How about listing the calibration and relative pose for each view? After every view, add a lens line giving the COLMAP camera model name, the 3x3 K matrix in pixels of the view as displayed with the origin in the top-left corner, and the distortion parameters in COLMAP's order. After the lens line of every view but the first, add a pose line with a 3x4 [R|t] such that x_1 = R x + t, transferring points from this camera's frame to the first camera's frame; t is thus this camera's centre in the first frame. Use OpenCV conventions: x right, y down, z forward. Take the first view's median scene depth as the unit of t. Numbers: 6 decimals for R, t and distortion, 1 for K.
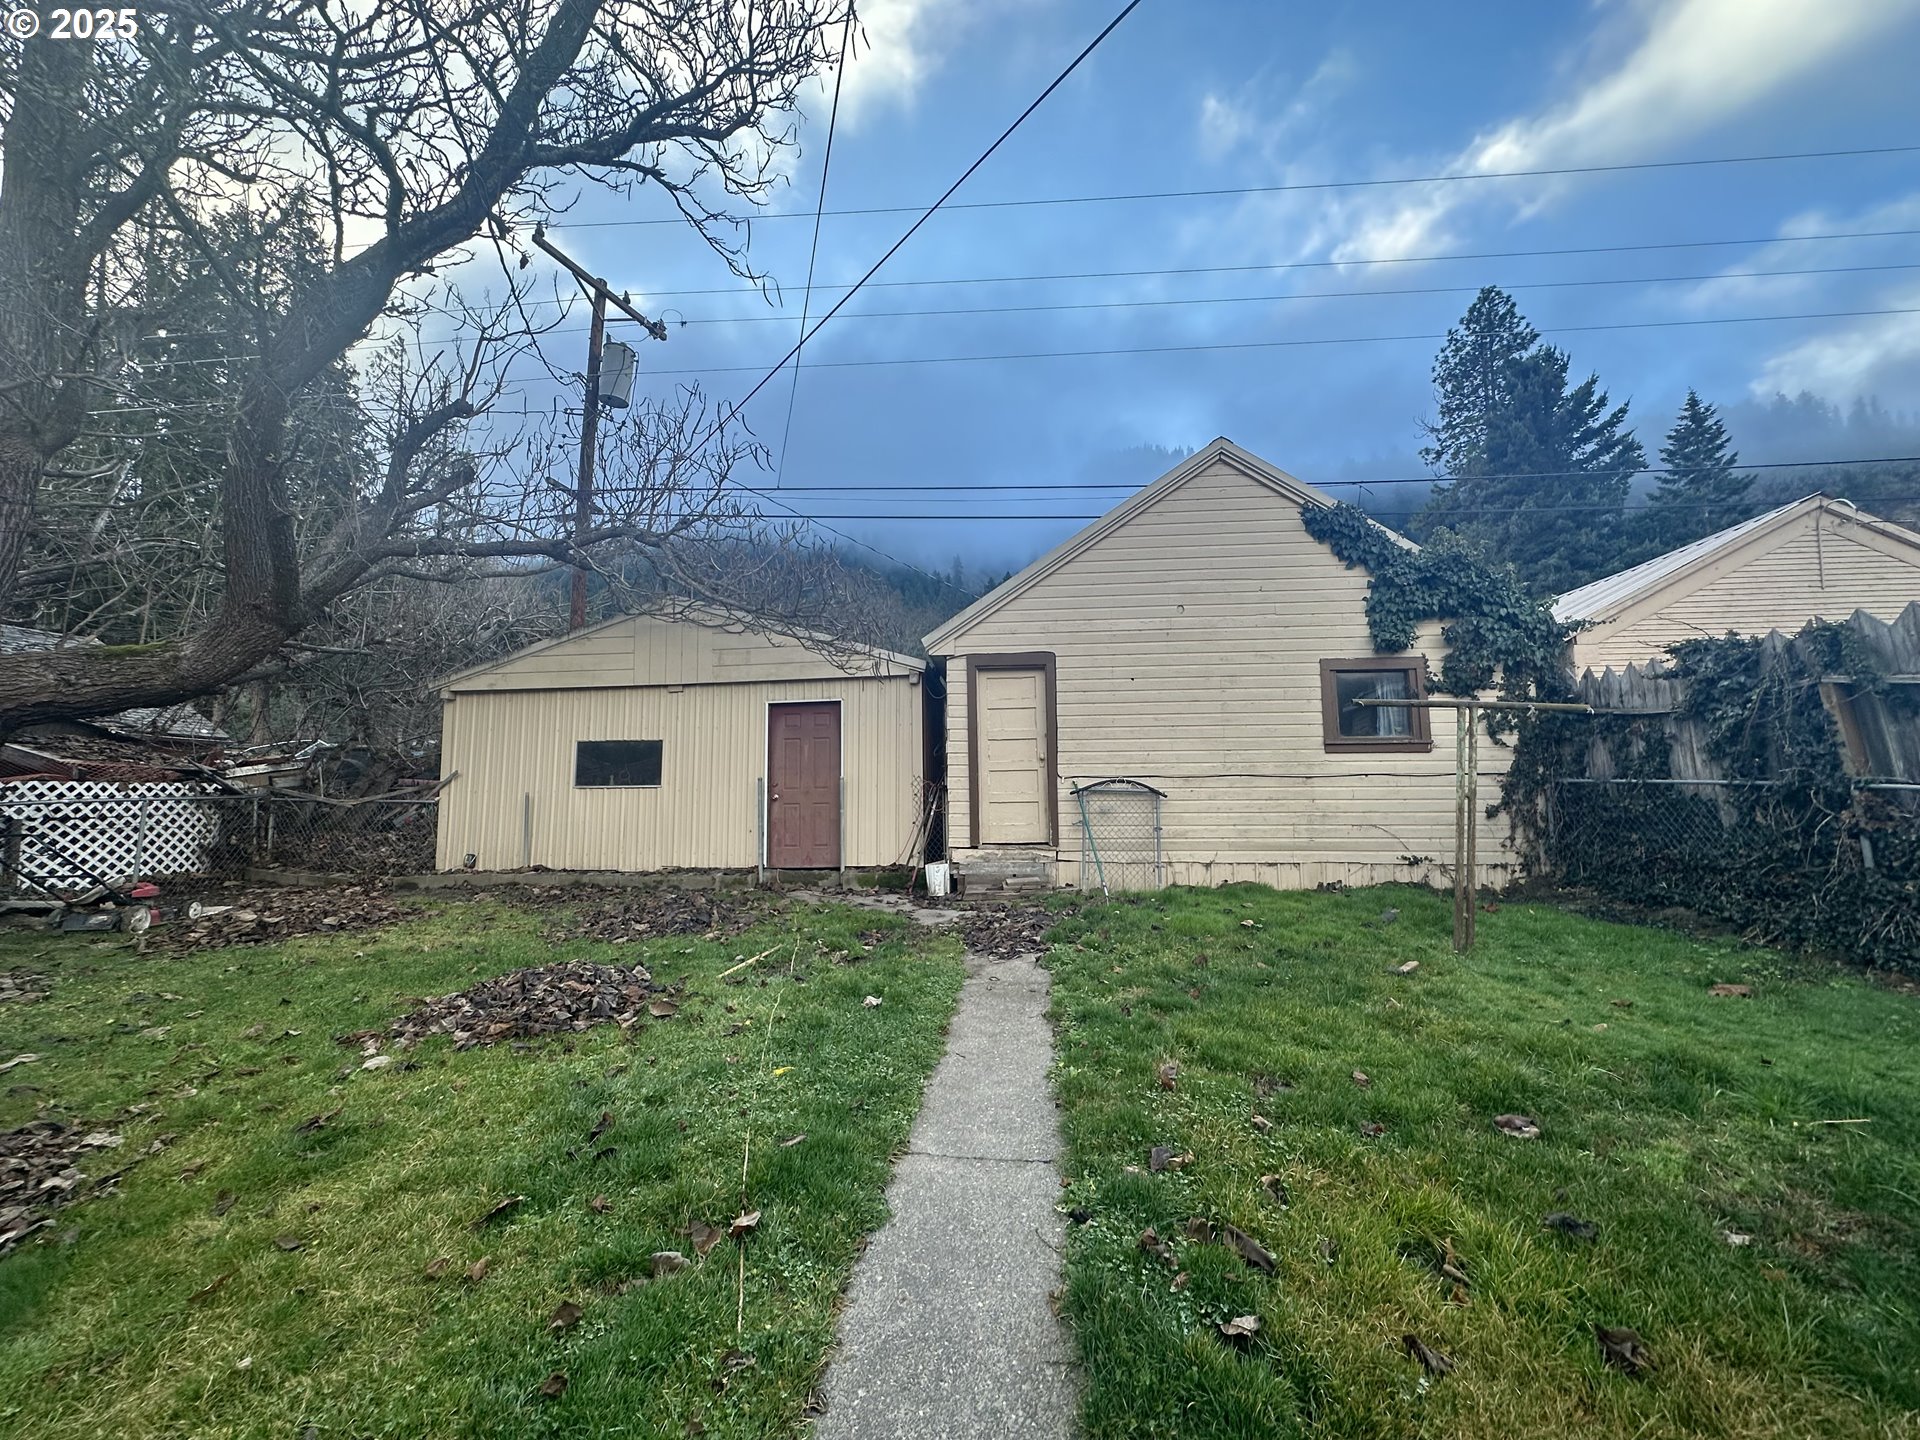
lens RADIAL K [[785.9, 0, 960.0], [0, 785.9, 720.0], [0, 0, 1]] dist [0.000564, 0.000012]
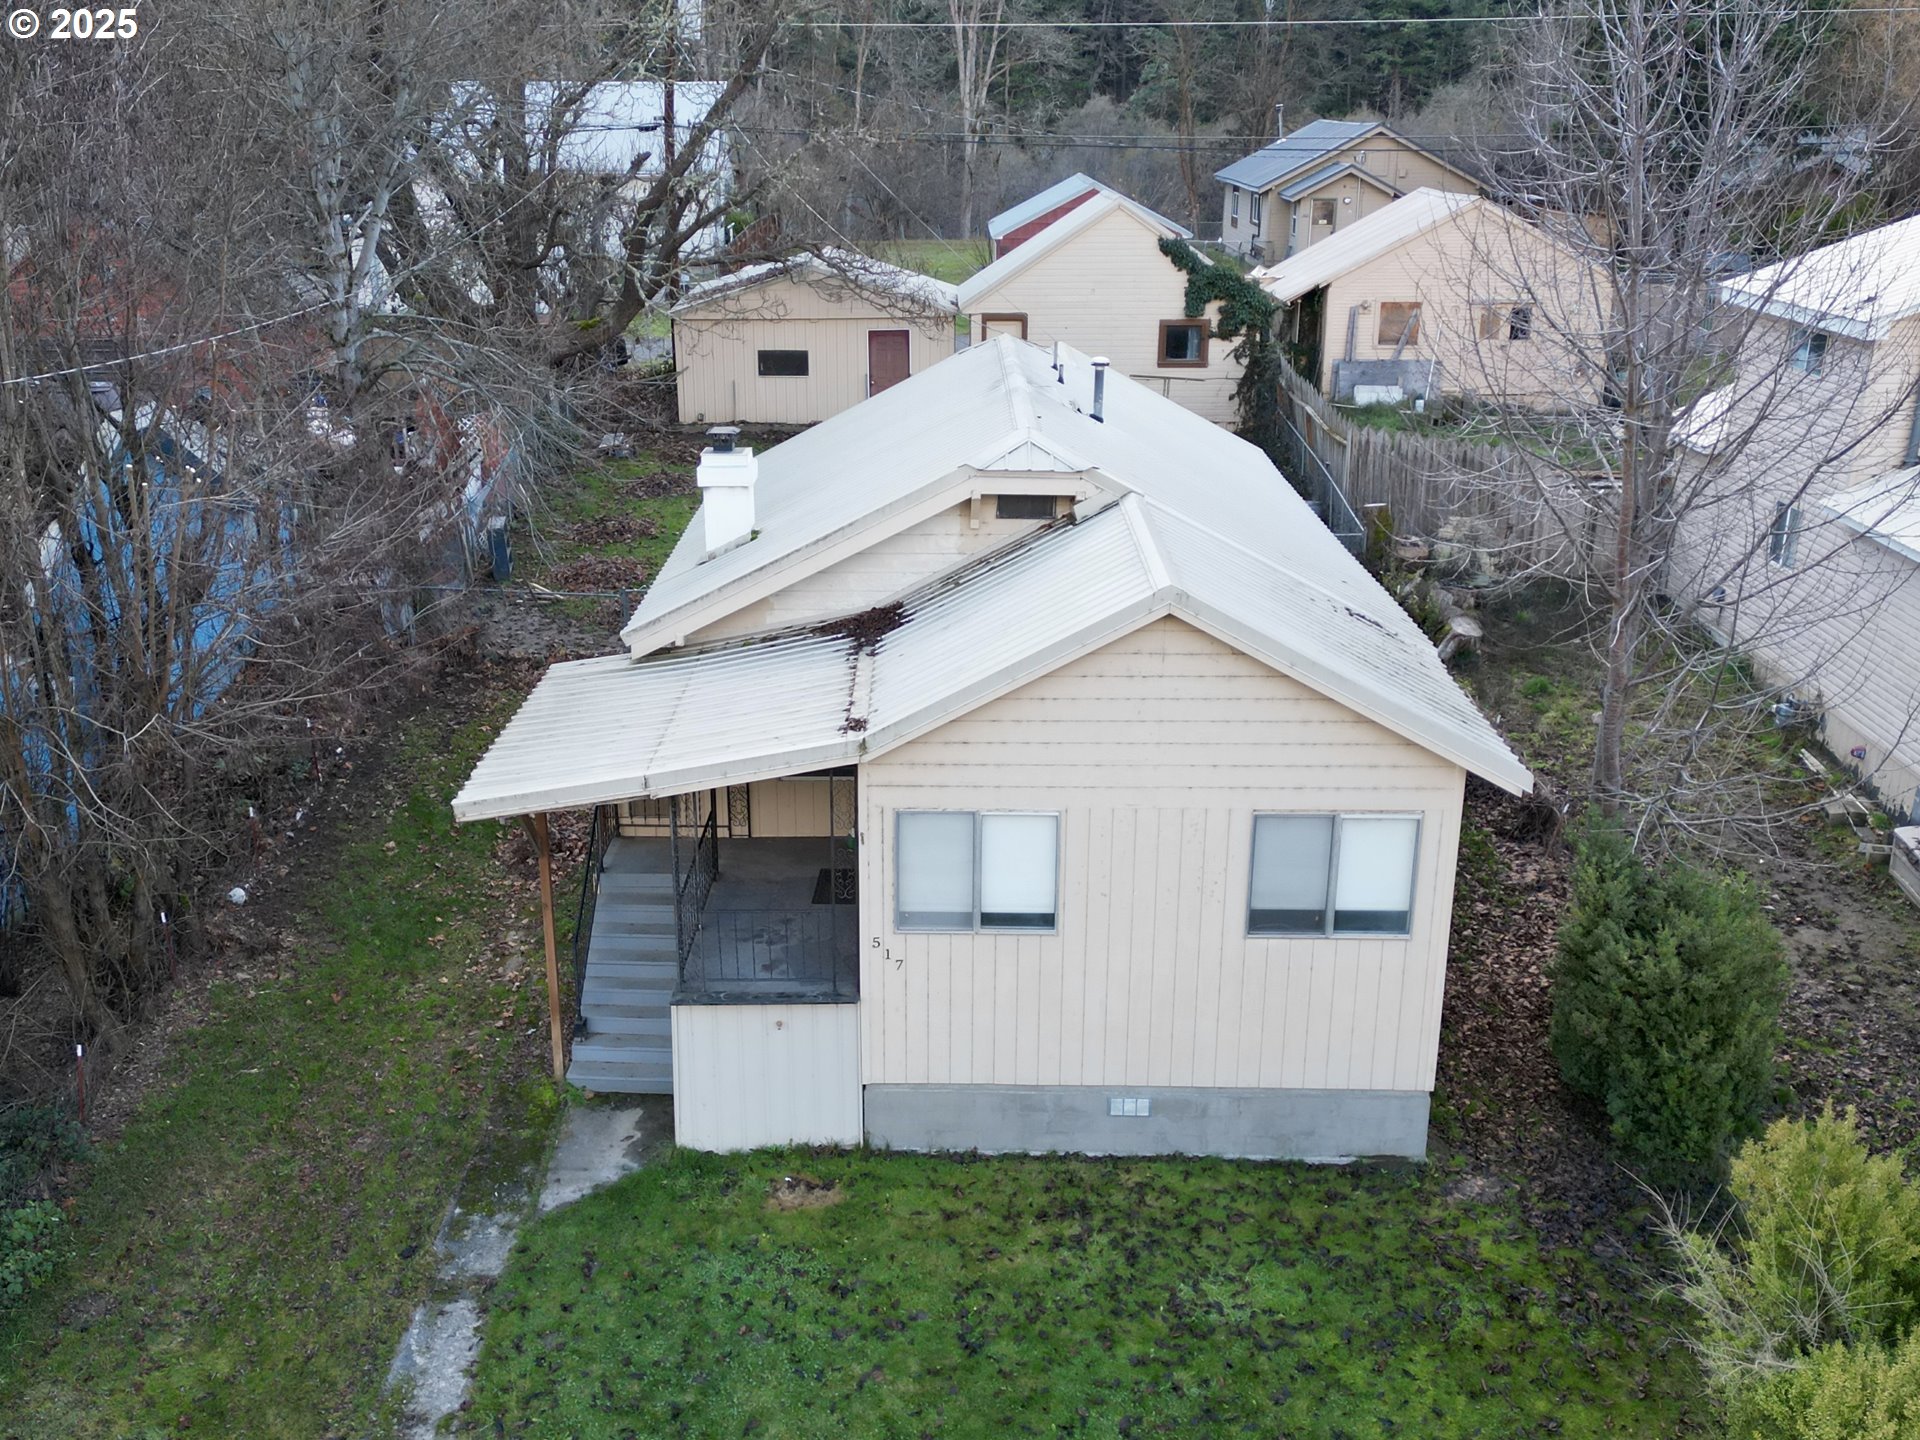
lens RADIAL K [[1839.3, 0, 905.4], [0, 1839.3, 715.2], [0, 0, 1]] dist [0.071310, -0.033147]
pose [[0.999018, -0.011705, 0.042732, -0.391350], [-0.006667, 0.913781, 0.406152, -1.045613], [-0.043802, -0.406038, 0.912806, -3.607648]]
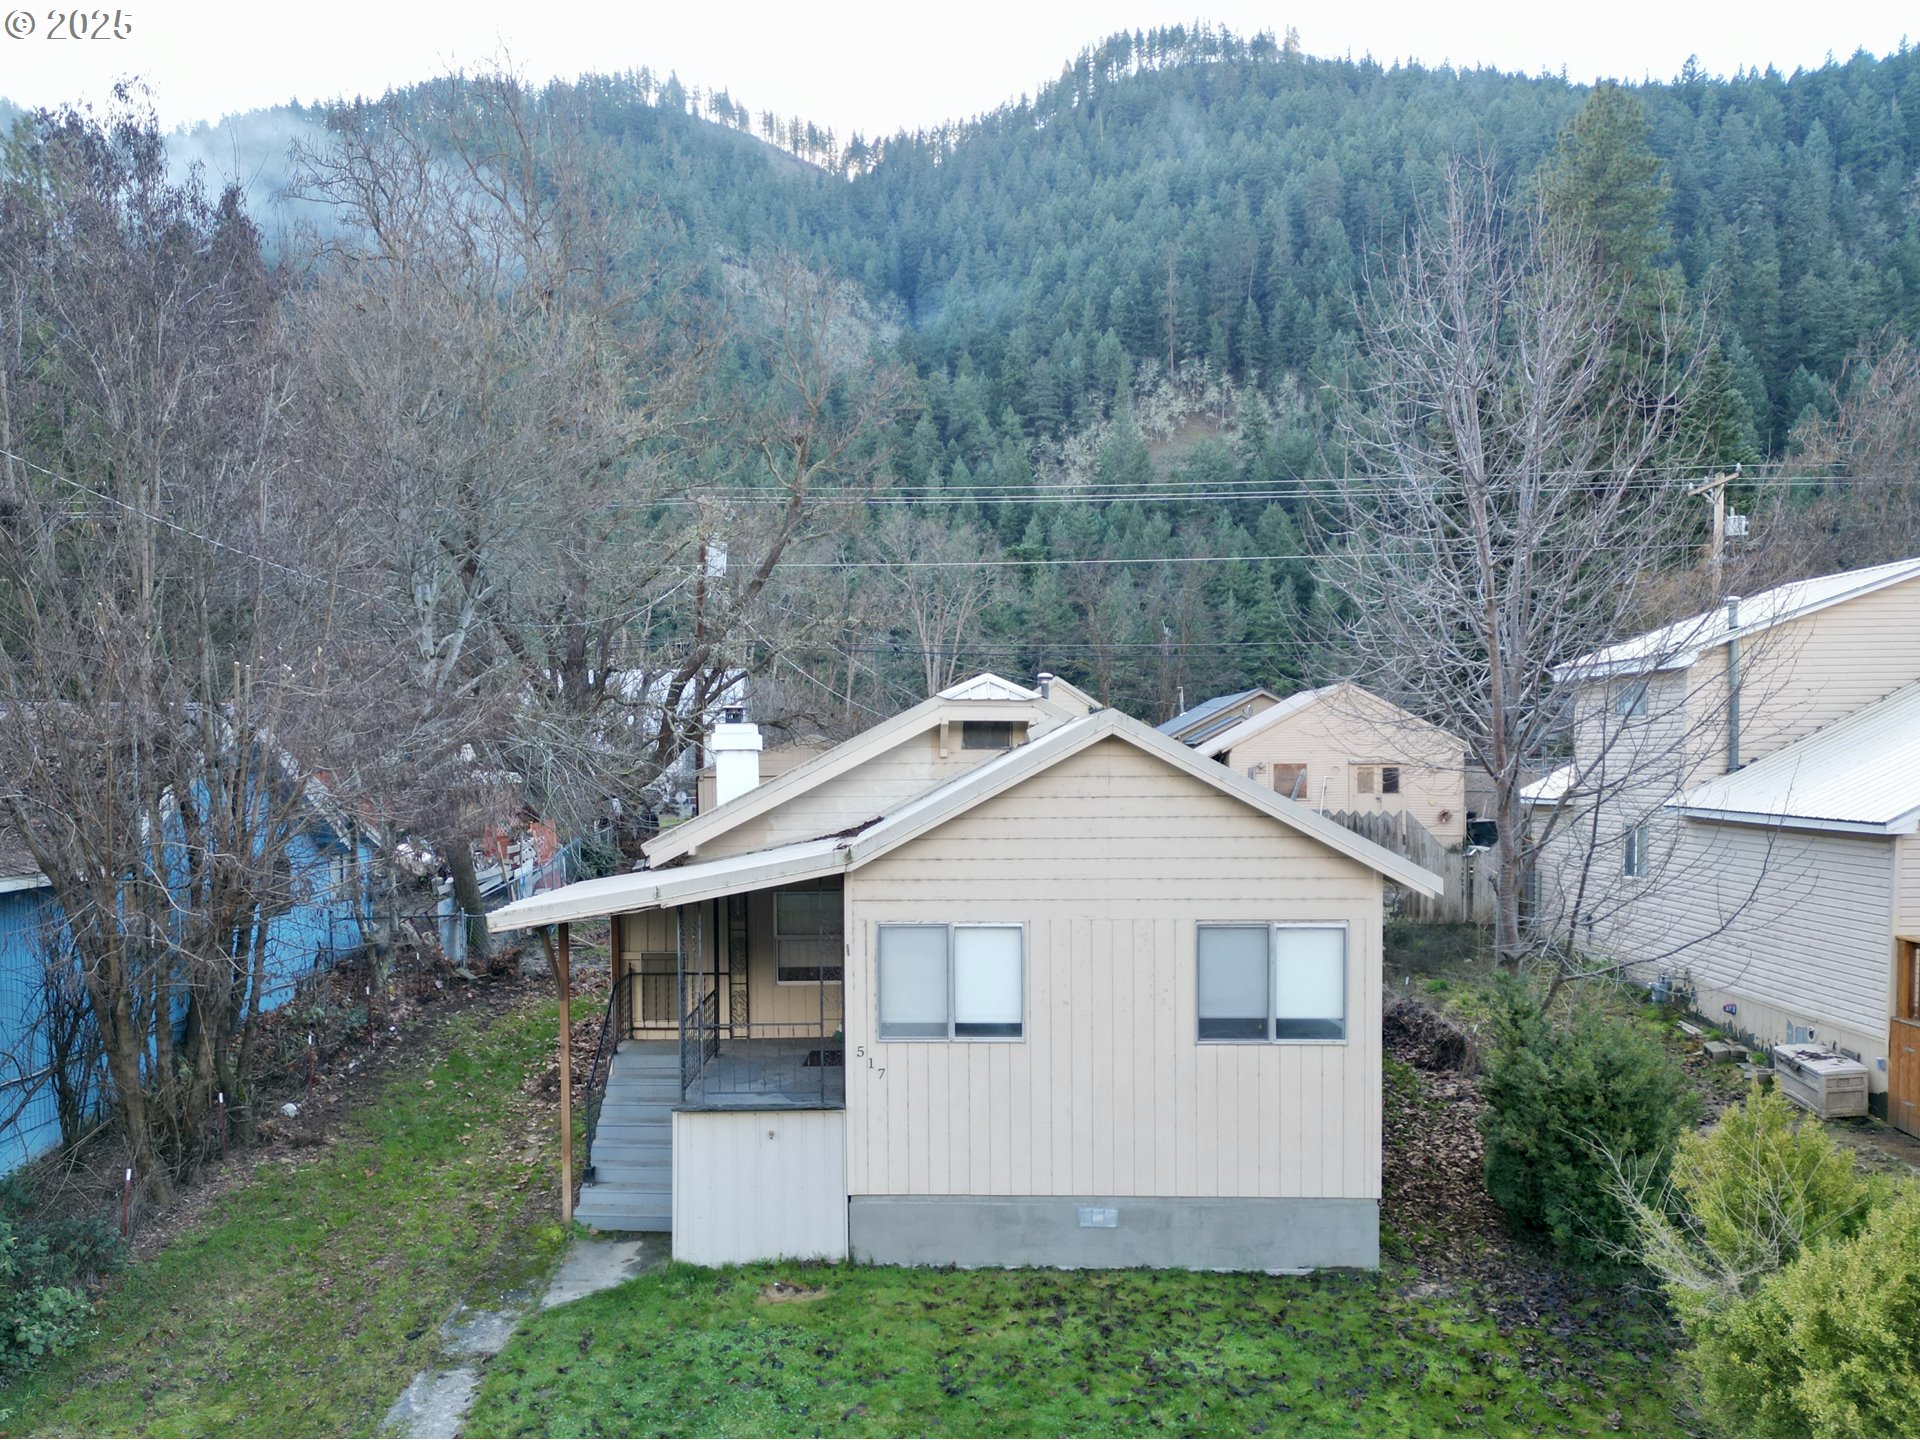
lens RADIAL K [[1534.5, 0, 869.5], [0, 1534.5, 815.7], [0, 0, 1]] dist [0.050584, 0.002275]
pose [[0.999438, -0.004401, 0.033229, -0.389547], [-0.000019, 0.991266, 0.131875, -0.556061], [-0.033520, -0.131802, 0.990709, -3.661967]]
